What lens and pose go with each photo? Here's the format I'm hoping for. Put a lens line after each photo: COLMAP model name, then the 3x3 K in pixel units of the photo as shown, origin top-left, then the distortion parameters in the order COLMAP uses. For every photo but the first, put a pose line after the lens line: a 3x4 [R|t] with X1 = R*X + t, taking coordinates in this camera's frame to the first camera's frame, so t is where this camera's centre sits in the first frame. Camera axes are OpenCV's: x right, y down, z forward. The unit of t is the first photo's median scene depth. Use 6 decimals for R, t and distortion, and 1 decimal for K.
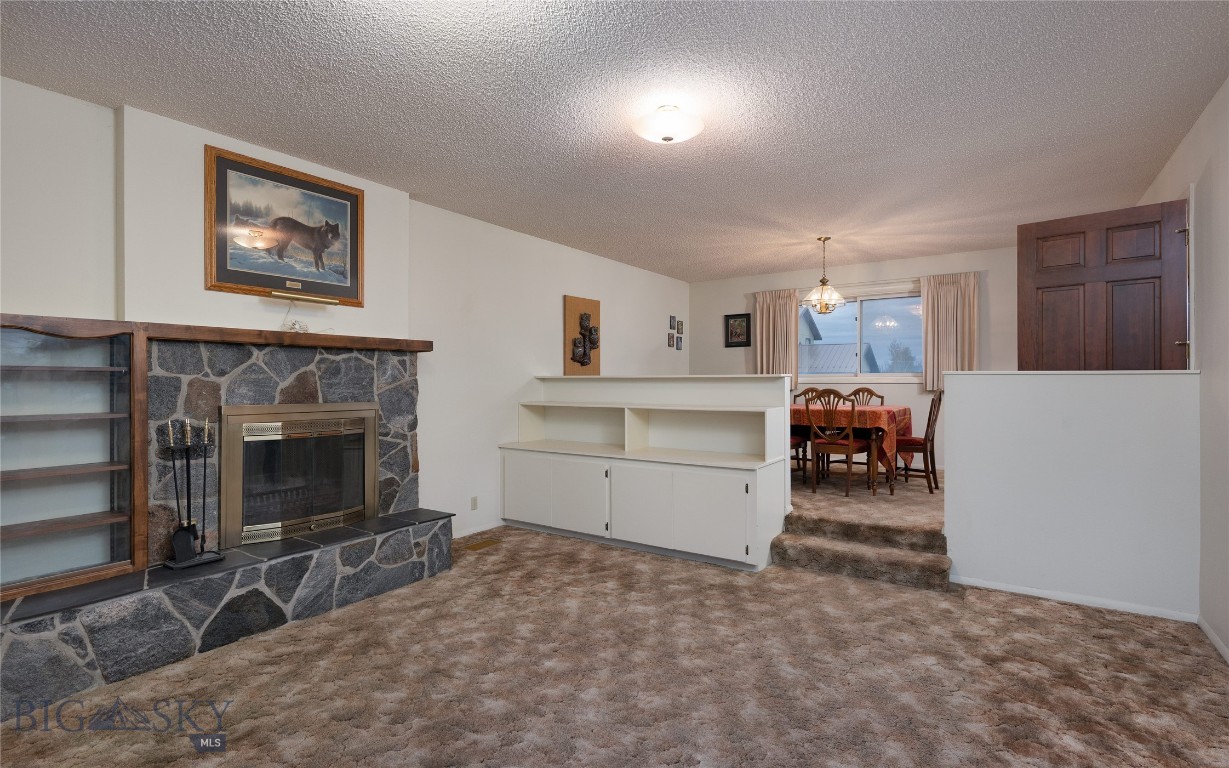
lens RADIAL K [[577.9, 0, 614.5], [0, 577.9, 384.0], [0, 0, 1]] dist [-0.000231, 0.000279]
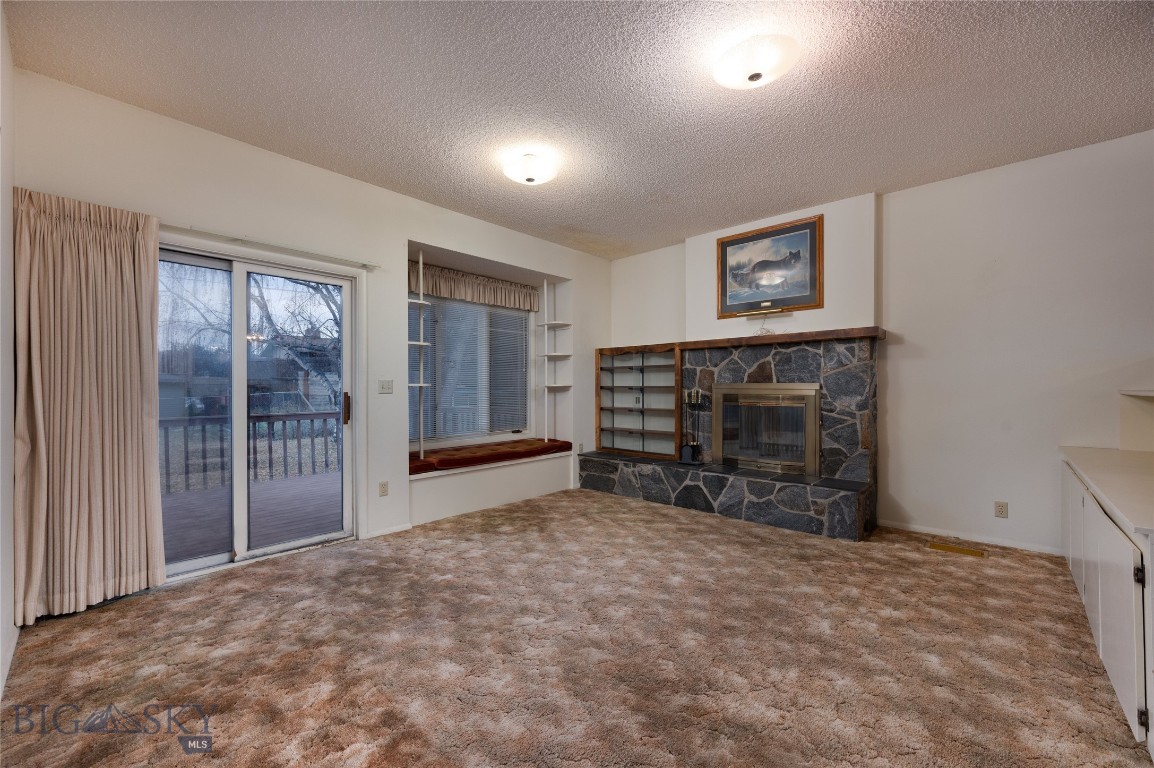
lens RADIAL K [[448.4, 0, 576.7], [0, 448.4, 388.1], [0, 0, 1]] dist [0.001315, 0.000013]
pose [[-0.128521, 0.002753, -0.991703, 0.698408], [-0.002144, 0.999993, 0.003053, 0.045620], [0.991704, 0.002519, -0.128514, 0.703532]]
